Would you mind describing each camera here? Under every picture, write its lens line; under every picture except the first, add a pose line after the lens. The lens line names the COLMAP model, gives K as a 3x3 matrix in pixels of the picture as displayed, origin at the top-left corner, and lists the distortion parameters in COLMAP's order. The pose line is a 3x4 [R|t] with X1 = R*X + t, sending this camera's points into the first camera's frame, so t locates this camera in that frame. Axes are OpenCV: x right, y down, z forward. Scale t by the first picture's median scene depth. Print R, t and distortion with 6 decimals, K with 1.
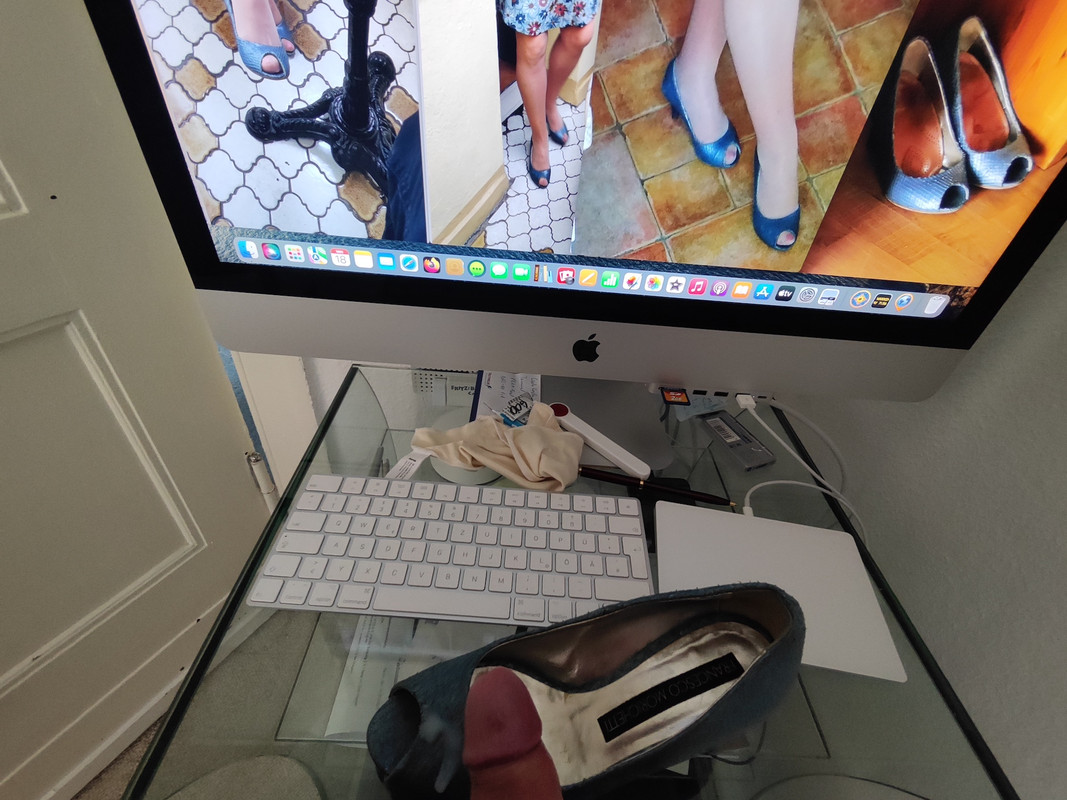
lens RADIAL K [[496.2, 0, 541.5], [0, 496.2, 399.7], [0, 0, 1]] dist [0.004102, -0.000457]
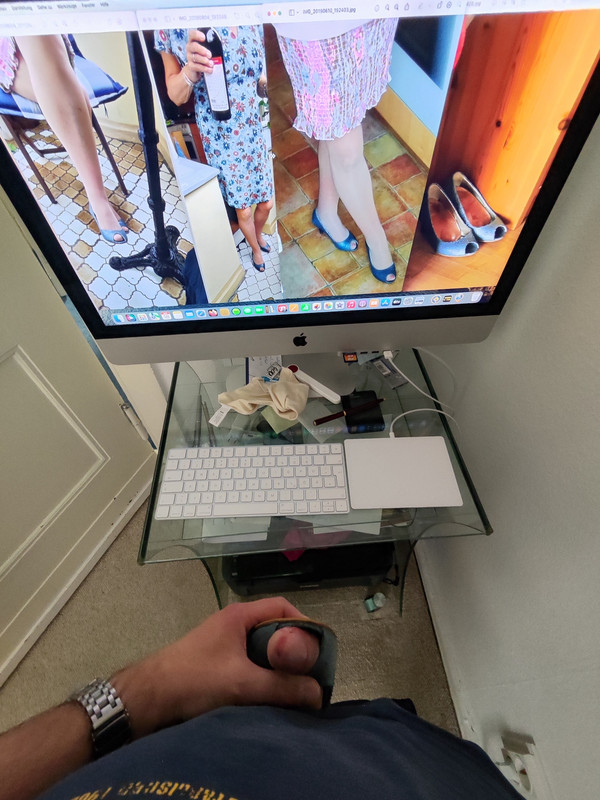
lens RADIAL K [[372.0, 0, 297.8], [0, 372.0, 402.4], [0, 0, 1]] dist [0.004102, -0.000457]
pose [[0.990241, -0.134002, -0.038302, 0.130464], [0.139189, 0.964859, 0.222876, -0.241526], [0.007090, -0.226032, 0.974094, -0.555168]]
